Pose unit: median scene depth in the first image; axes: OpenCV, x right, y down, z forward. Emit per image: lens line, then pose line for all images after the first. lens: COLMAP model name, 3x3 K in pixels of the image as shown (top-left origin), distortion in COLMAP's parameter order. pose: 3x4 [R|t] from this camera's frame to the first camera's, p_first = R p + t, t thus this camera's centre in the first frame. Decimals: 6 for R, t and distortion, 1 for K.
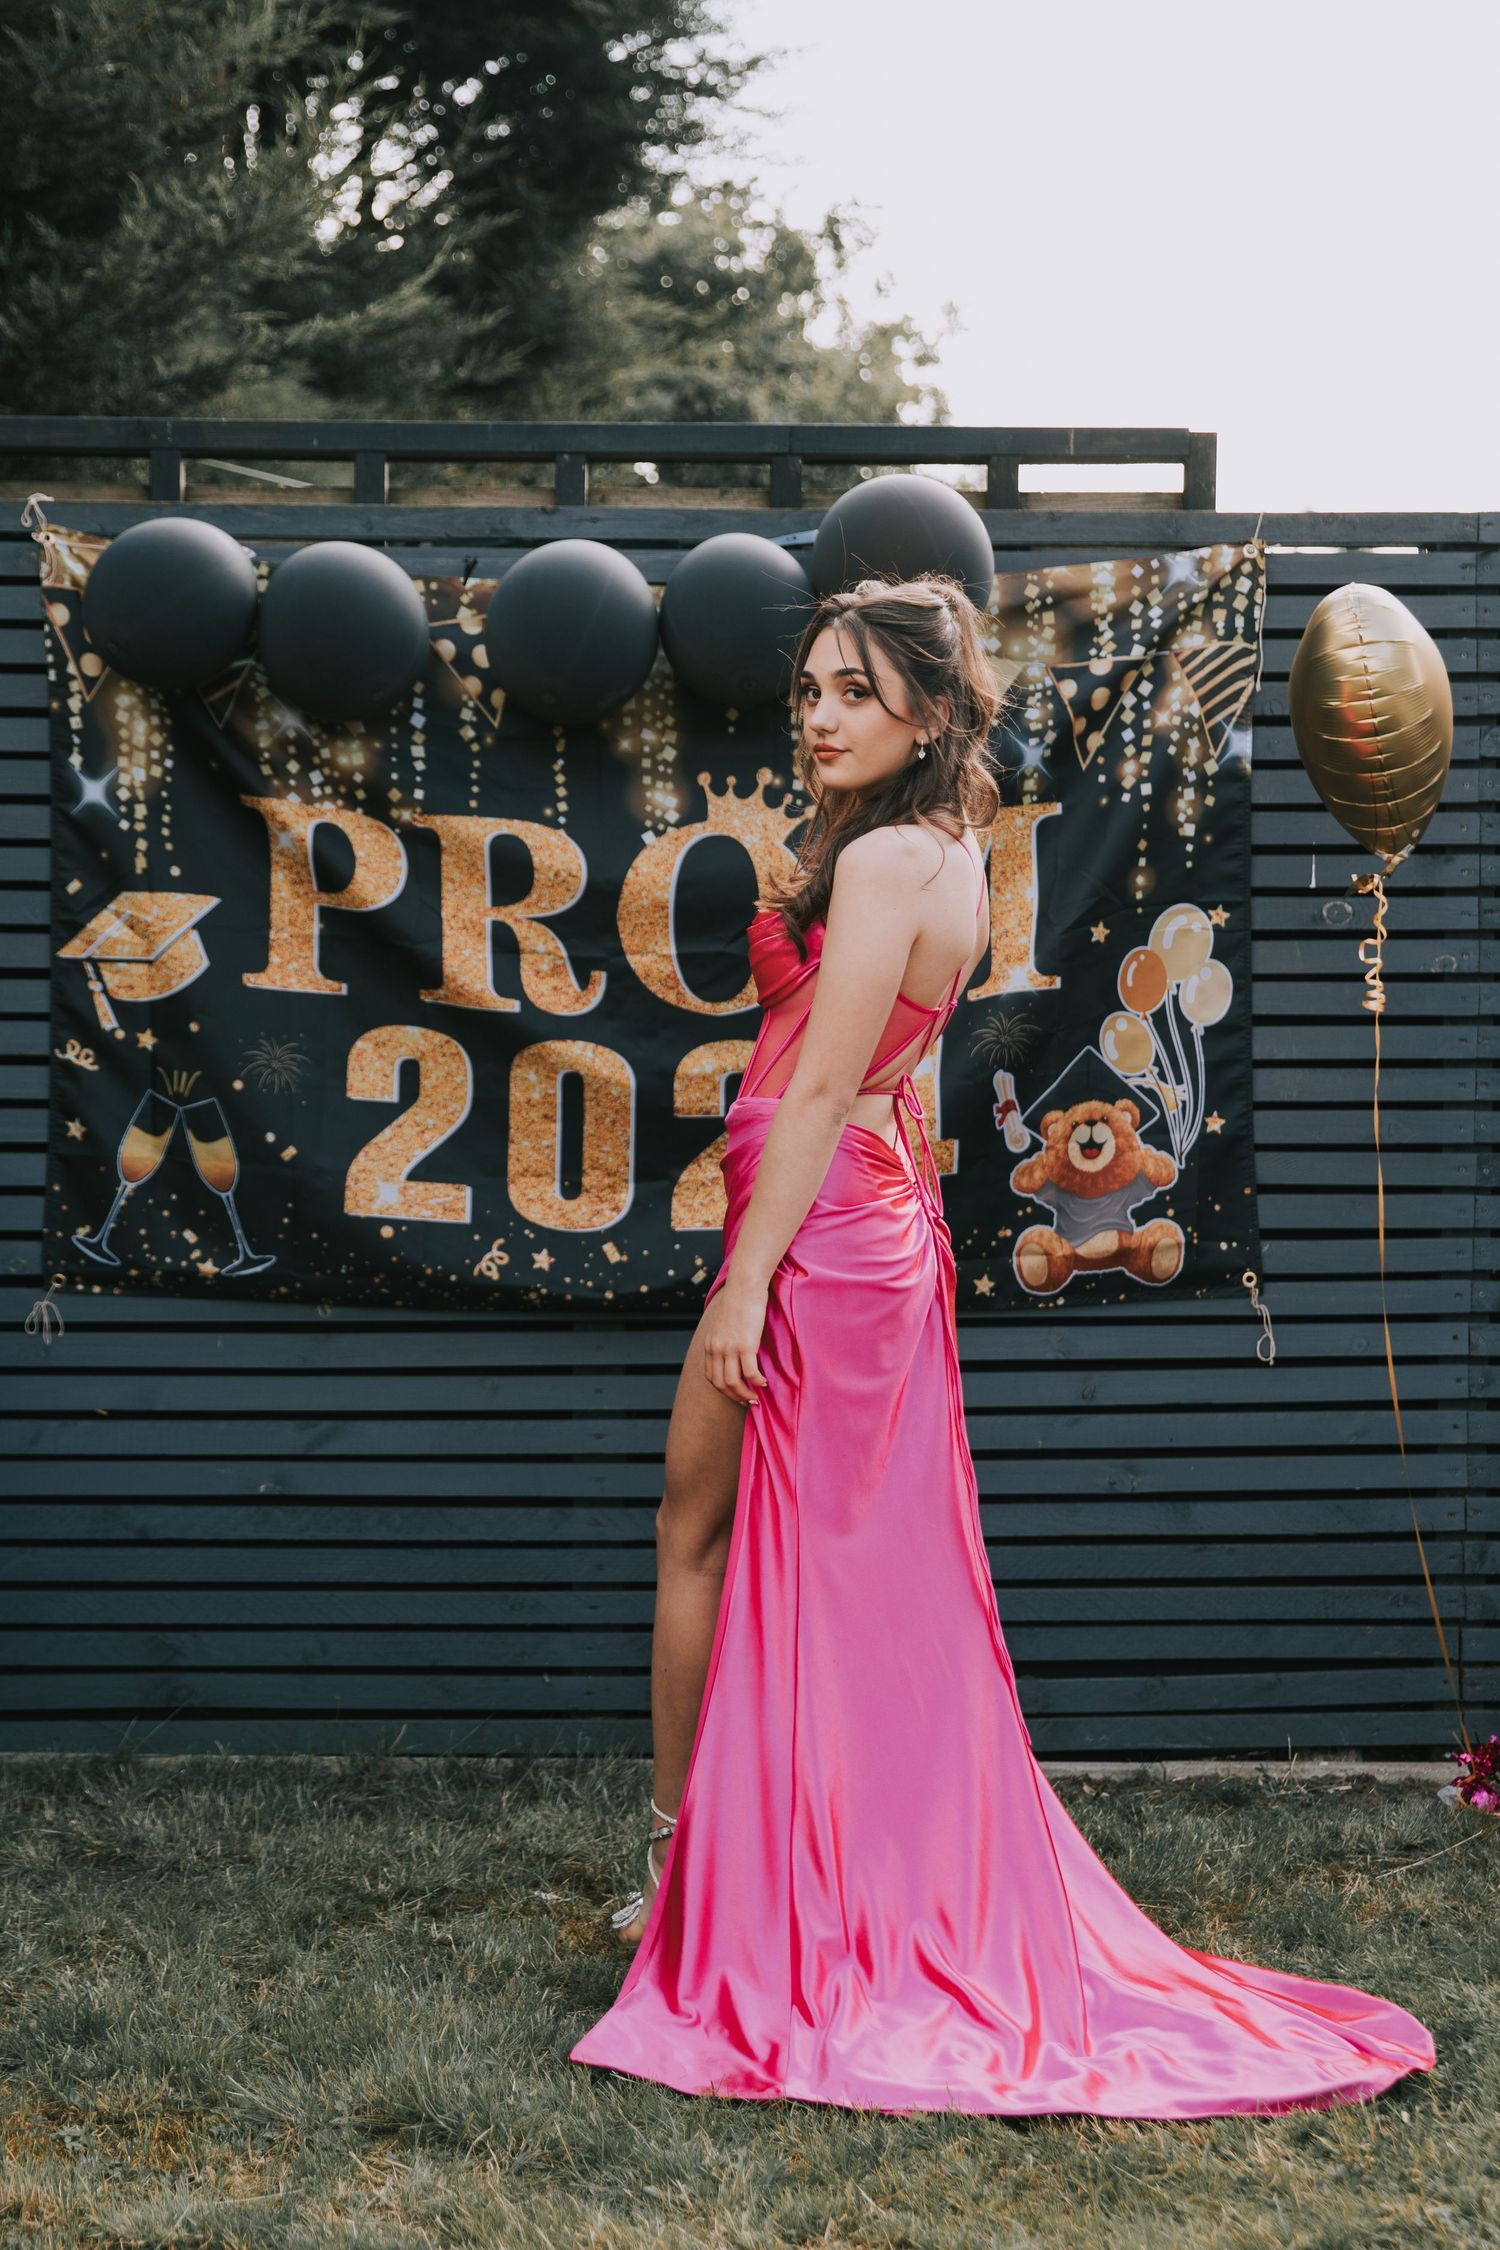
lens RADIAL K [[5487.5, 0, 681.0], [0, 5487.5, 1124.9], [0, 0, 1]] dist [0.391807, 0.000000]
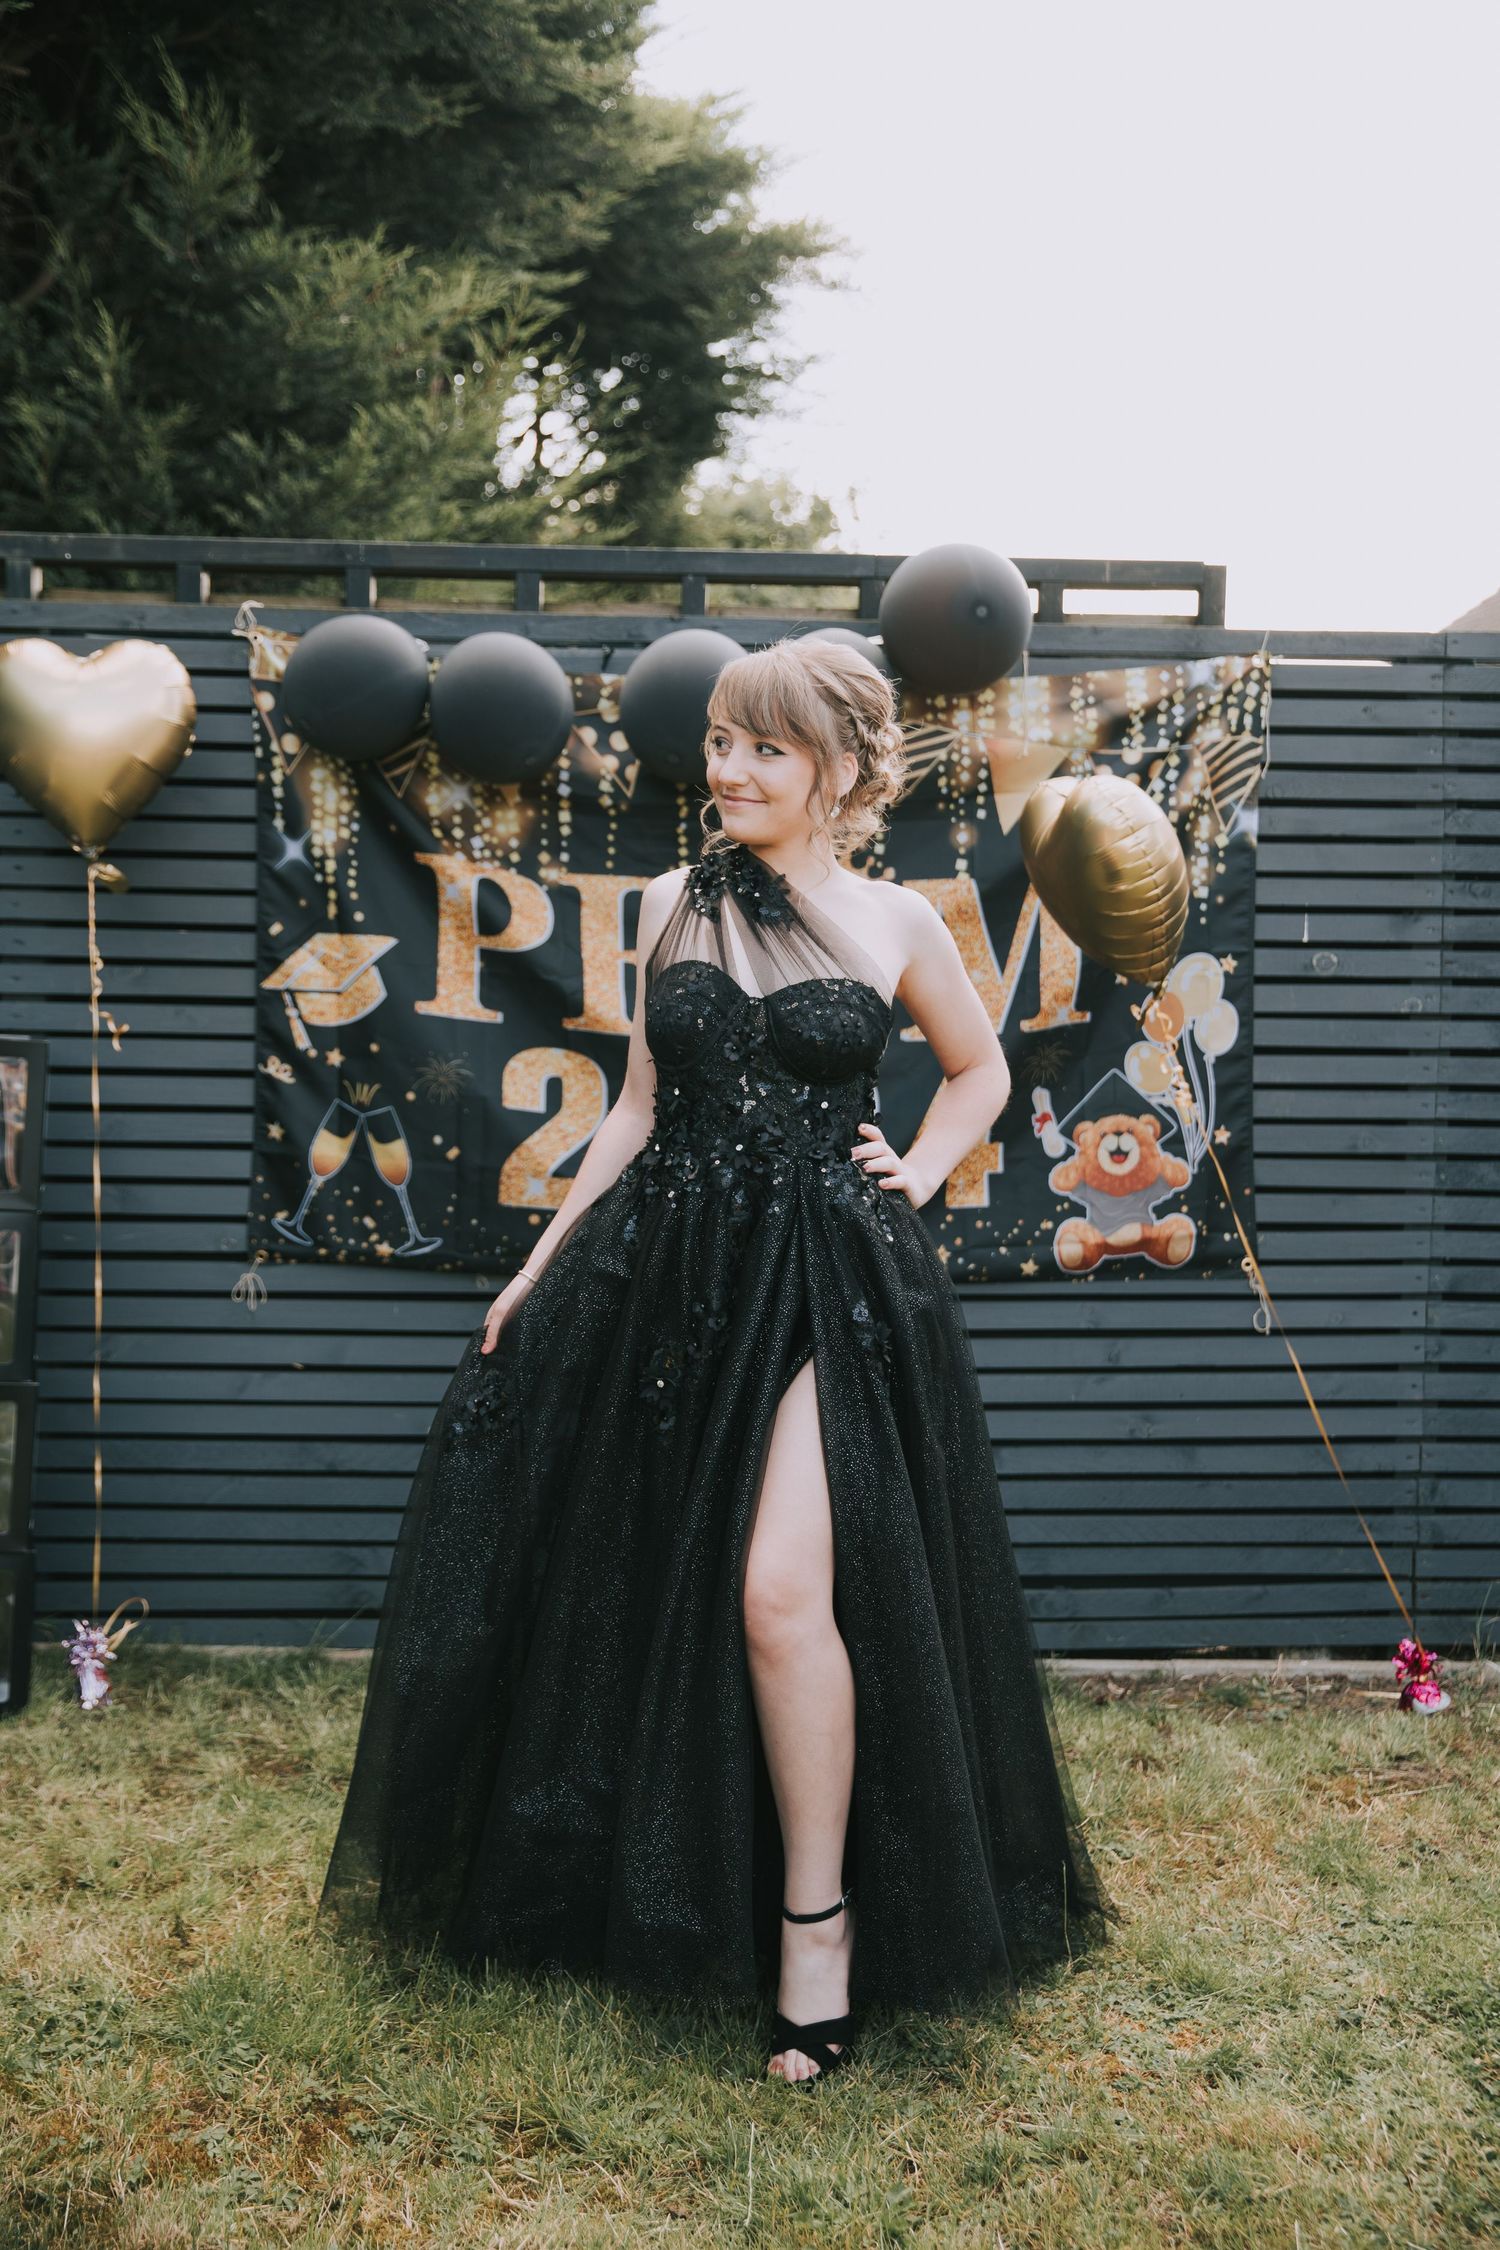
lens RADIAL K [[3299.5, 0, 800.9], [0, 3299.5, 1155.3], [0, 0, 1]] dist [0.199363, 0.000000]
pose [[0.999768, 0.009566, 0.019276, -0.009401], [-0.009958, 0.999744, 0.020324, -0.009835], [-0.019077, -0.020512, 0.999608, 0.276076]]
